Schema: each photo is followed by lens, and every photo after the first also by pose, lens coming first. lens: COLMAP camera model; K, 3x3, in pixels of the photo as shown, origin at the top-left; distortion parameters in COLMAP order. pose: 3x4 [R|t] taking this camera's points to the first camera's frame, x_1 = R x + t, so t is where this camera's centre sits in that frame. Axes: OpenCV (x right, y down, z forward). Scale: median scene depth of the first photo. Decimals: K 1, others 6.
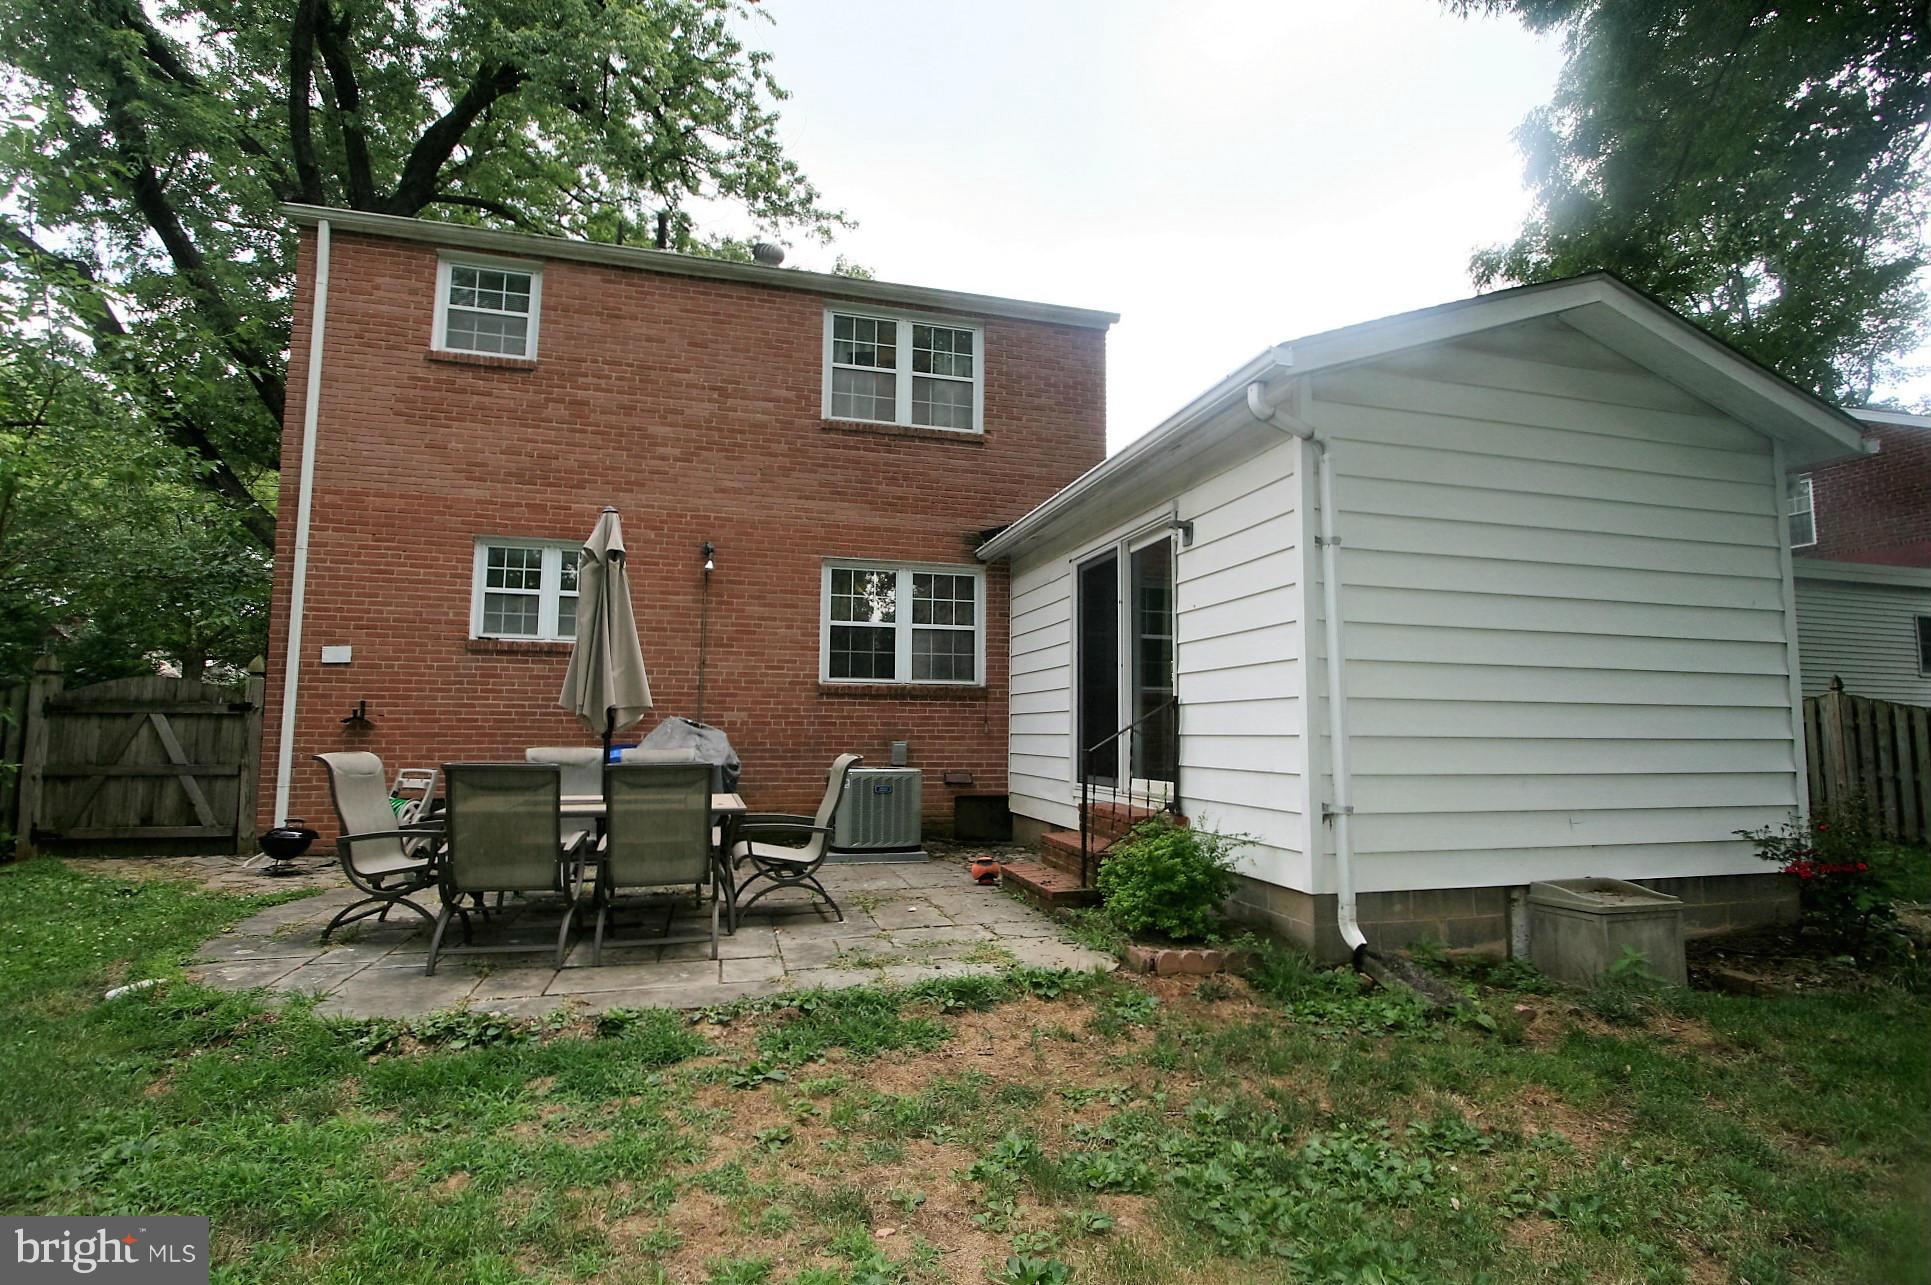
lens RADIAL K [[890.6, 0, 953.1], [0, 890.6, 646.7], [0, 0, 1]] dist [-0.015622, -0.000153]
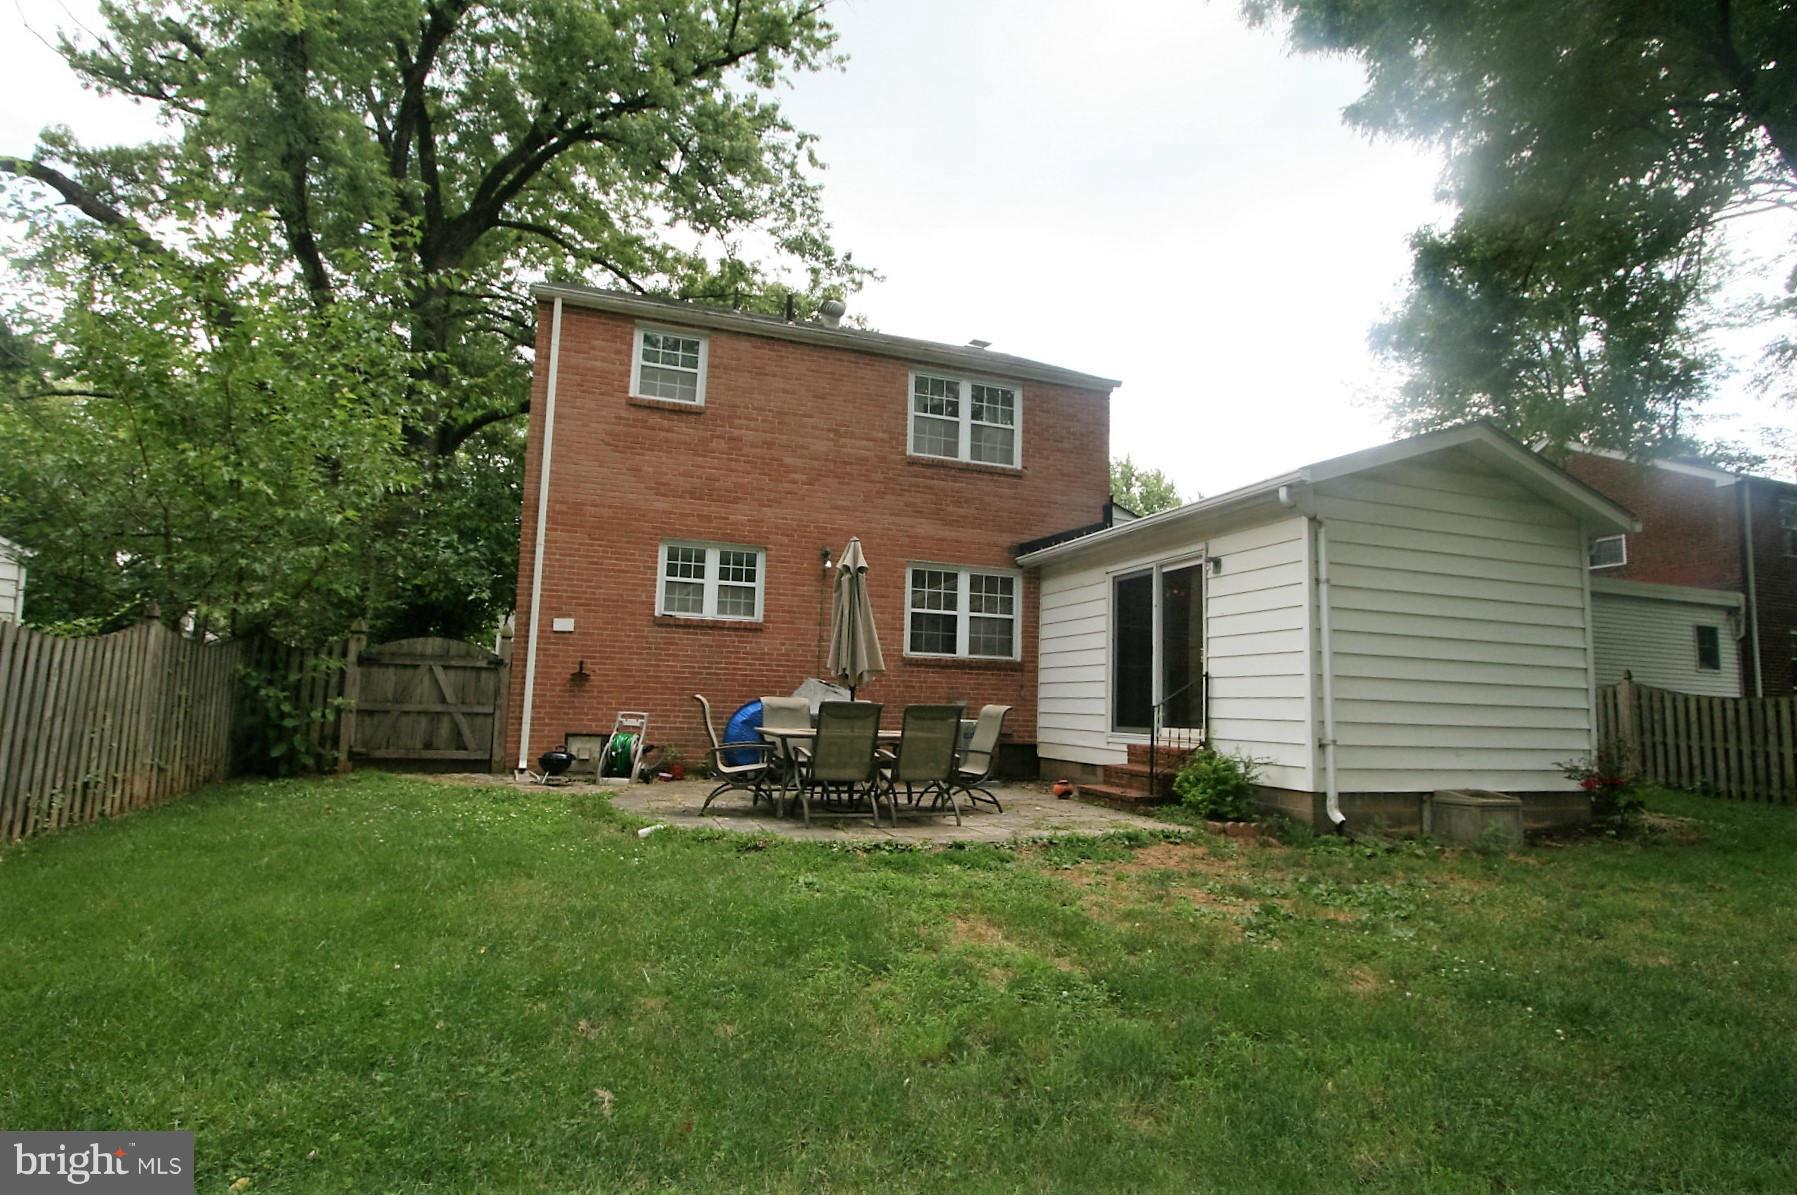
lens RADIAL K [[877.5, 0, 891.4], [0, 877.5, 599.8], [0, 0, 1]] dist [-0.024057, 0.000095]
pose [[0.997647, 0.031008, 0.061149, -0.270789], [-0.029646, 0.999295, -0.023047, -0.012148], [-0.061820, 0.021180, 0.997863, -0.325687]]
